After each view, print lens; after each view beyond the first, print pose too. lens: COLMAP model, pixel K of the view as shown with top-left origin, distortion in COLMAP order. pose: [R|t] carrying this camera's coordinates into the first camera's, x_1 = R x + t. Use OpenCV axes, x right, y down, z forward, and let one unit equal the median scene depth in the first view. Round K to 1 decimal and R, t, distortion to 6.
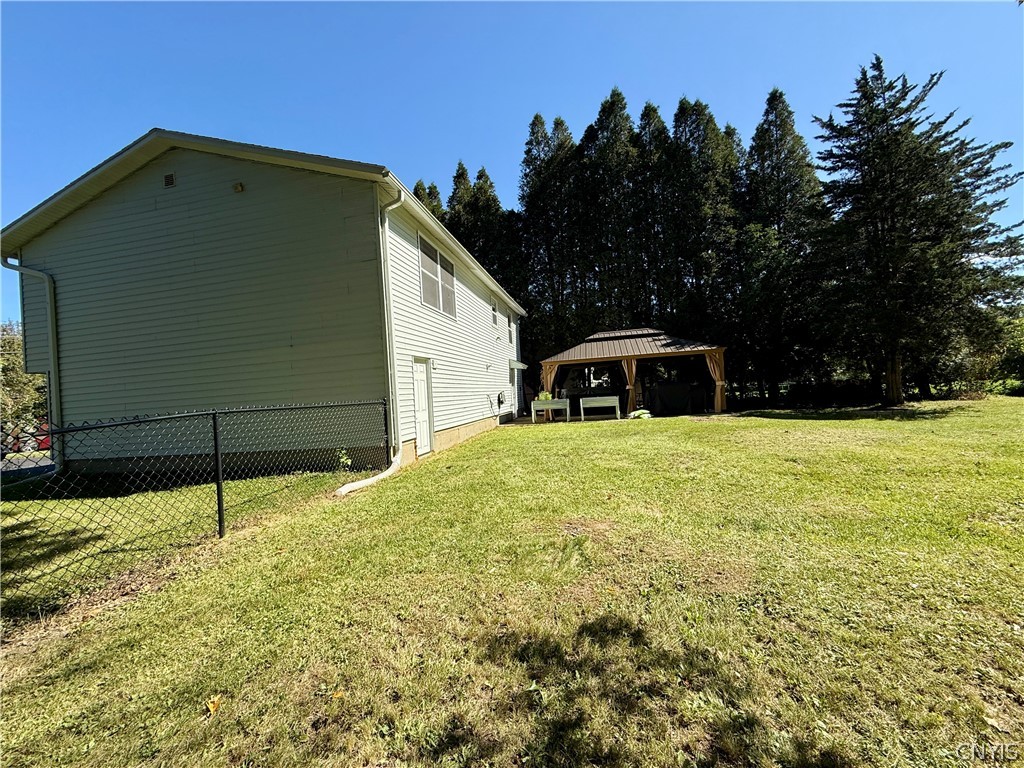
lens RADIAL K [[409.5, 0, 510.7], [0, 409.5, 386.6], [0, 0, 1]] dist [-0.000566, 0.000952]
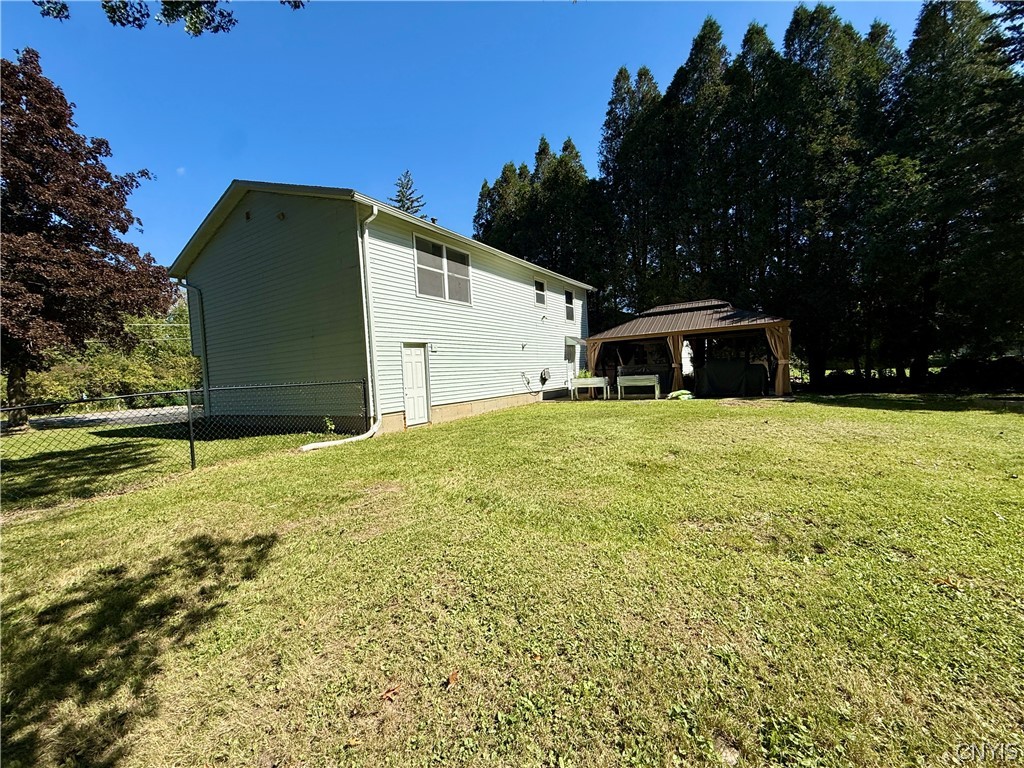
lens RADIAL K [[409.5, 0, 504.1], [0, 409.5, 387.8], [0, 0, 1]] dist [-0.000566, 0.000952]
pose [[0.939051, 0.023378, -0.342983, 0.235565], [0.000902, 0.997514, 0.070460, -0.013513], [0.343777, -0.066475, 0.936695, -0.012745]]
